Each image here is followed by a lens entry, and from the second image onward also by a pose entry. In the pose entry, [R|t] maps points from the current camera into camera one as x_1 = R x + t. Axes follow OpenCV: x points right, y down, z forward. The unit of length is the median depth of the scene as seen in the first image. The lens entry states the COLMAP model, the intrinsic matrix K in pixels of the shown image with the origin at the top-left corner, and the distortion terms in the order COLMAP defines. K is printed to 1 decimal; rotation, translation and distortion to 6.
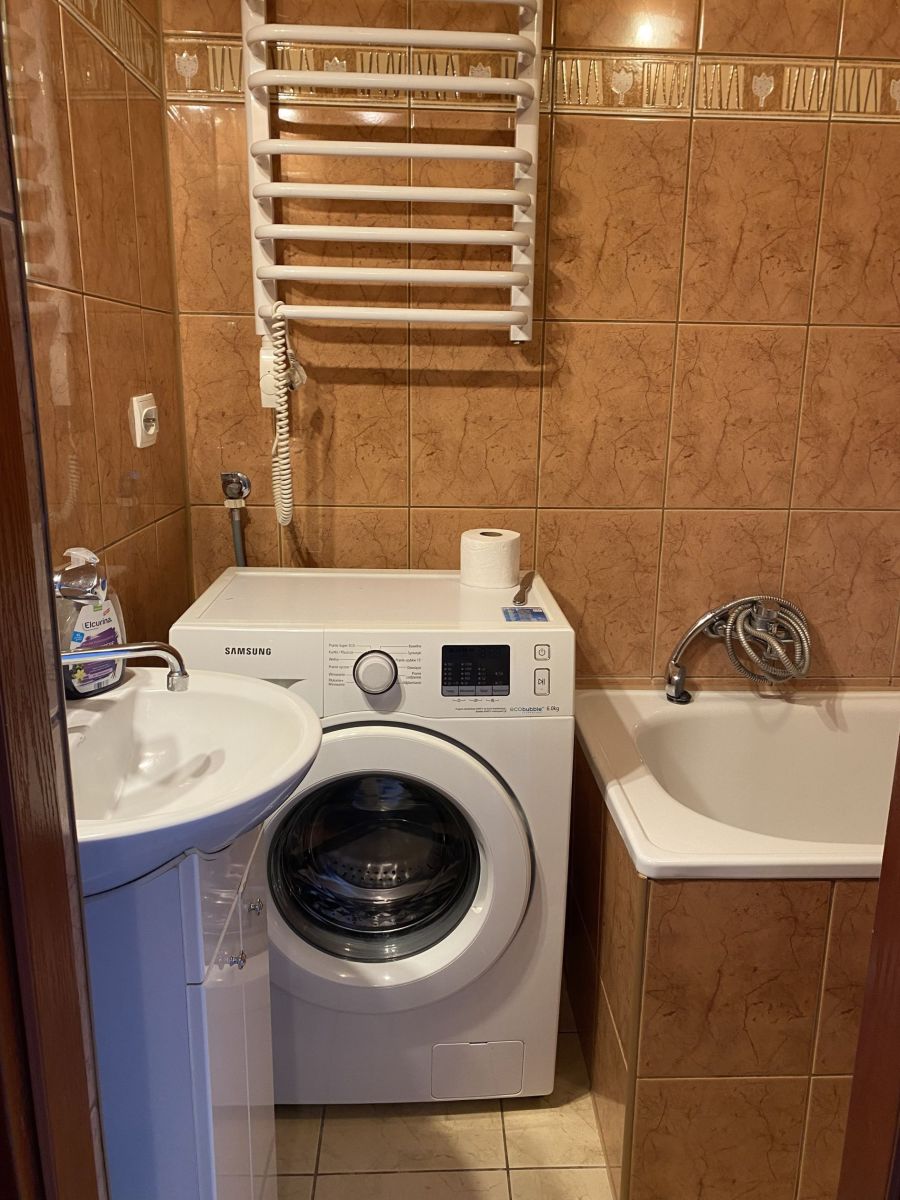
lens RADIAL K [[917.9, 0, 450.0], [0, 917.9, 600.0], [0, 0, 1]] dist [0.023155, -0.031094]
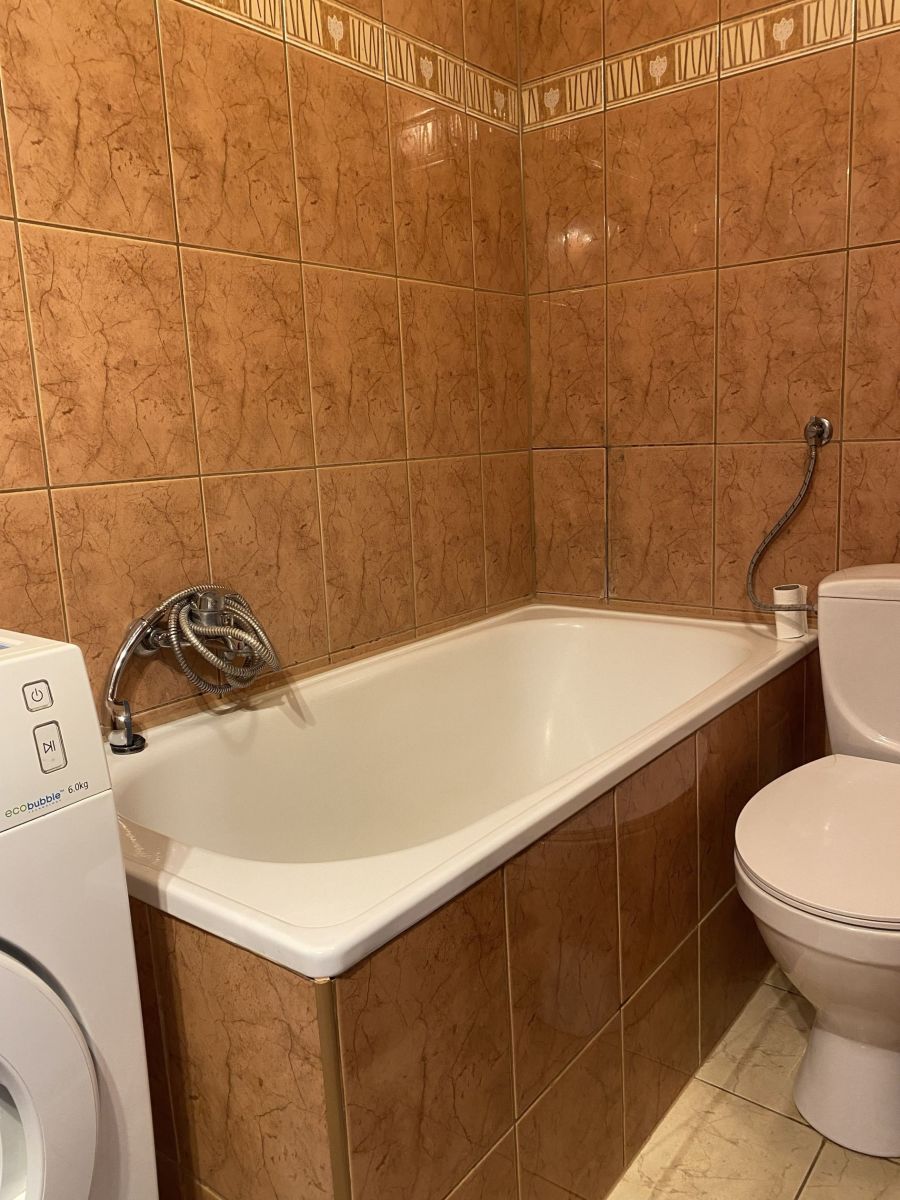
lens RADIAL K [[917.9, 0, 450.0], [0, 917.9, 600.0], [0, 0, 1]] dist [0.023155, -0.031094]
pose [[0.633204, -0.177580, 0.753338, -0.117372], [0.230629, 0.972399, 0.035367, 0.028801], [-0.738825, 0.151347, 0.656682, 0.329743]]
